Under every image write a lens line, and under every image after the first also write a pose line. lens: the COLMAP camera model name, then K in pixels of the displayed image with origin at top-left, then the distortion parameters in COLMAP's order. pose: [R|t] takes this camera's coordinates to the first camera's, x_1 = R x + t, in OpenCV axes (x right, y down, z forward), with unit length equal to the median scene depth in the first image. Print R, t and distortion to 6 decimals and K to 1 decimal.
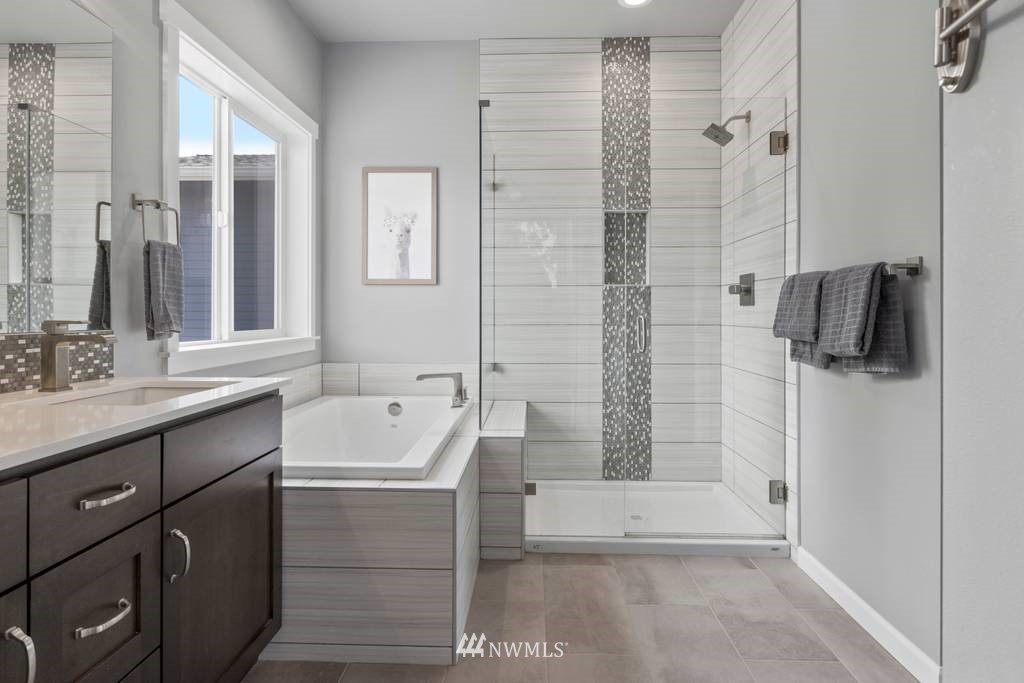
lens RADIAL K [[556.5, 0, 517.6], [0, 556.5, 315.7], [0, 0, 1]] dist [0.002081, -0.000156]
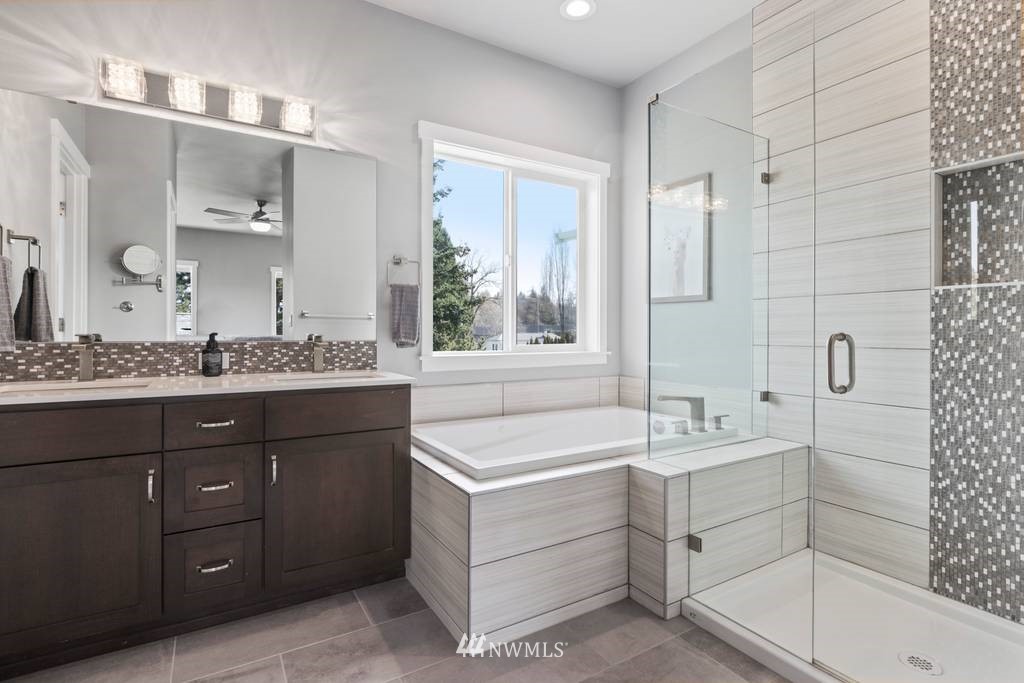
lens RADIAL K [[505.0, 0, 512.1], [0, 505.0, 334.0], [0, 0, 1]] dist [0.001987, -0.001208]
pose [[0.538507, 0.005627, -0.842603, 0.385053], [-0.006383, 0.999976, 0.002599, -0.000153], [0.842597, 0.003979, 0.538530, 0.276551]]
